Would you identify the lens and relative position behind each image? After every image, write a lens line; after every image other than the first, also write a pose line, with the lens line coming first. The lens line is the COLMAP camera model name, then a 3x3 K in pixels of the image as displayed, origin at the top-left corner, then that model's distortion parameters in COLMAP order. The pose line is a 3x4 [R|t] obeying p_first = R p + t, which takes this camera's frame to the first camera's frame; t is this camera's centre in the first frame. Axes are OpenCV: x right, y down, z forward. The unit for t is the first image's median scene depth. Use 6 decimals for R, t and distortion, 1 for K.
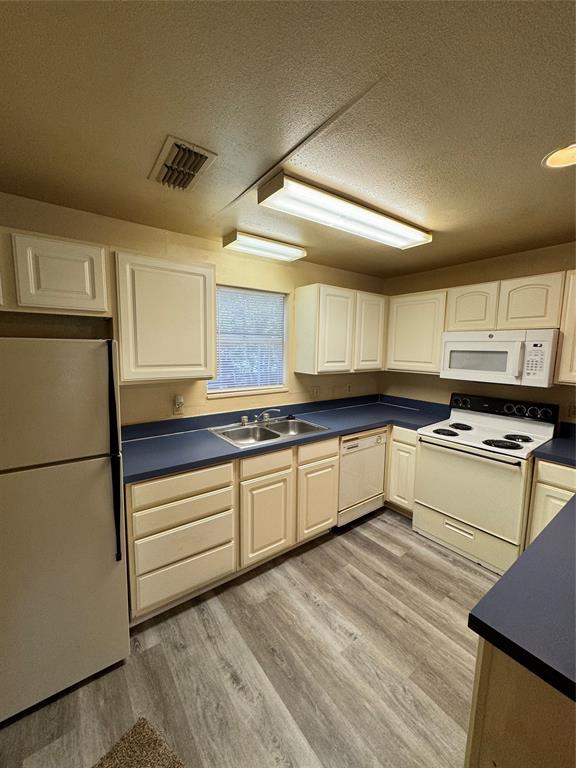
lens RADIAL K [[307.2, 0, 288.0], [0, 307.2, 384.0], [0, 0, 1]] dist [0.000490, -0.000114]
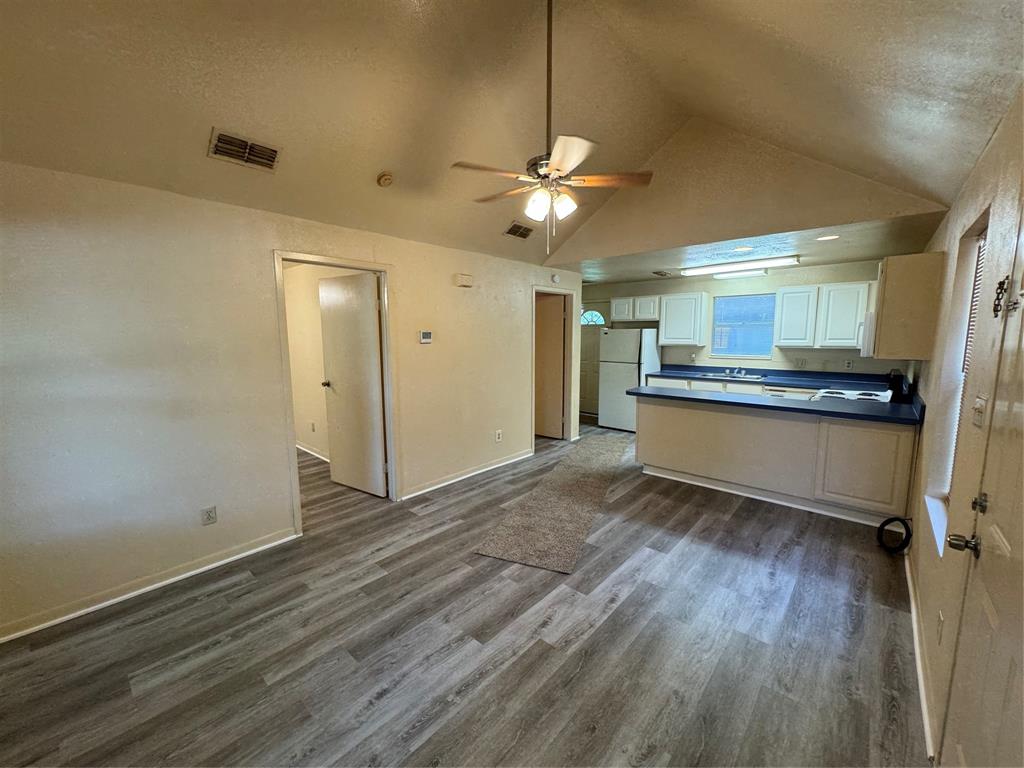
lens RADIAL K [[409.6, 0, 512.0], [0, 409.6, 384.0], [0, 0, 1]] dist [0.000490, -0.000114]
pose [[0.202696, 0.109984, -0.973046, 2.958702], [-0.103069, 0.990549, 0.090492, 0.161398], [0.973802, 0.081948, 0.212117, -1.075285]]
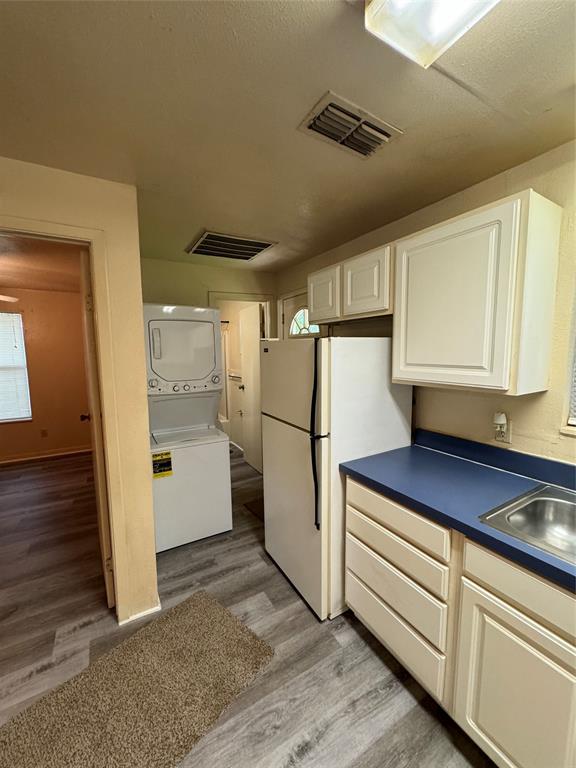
lens RADIAL K [[307.2, 0, 288.0], [0, 307.2, 384.0], [0, 0, 1]] dist [0.000490, -0.000114]
pose [[-0.105134, 0.097994, -0.989618, 0.487176], [-0.107070, 0.988233, 0.109231, -0.069514], [0.988677, 0.117442, -0.093404, 0.830517]]
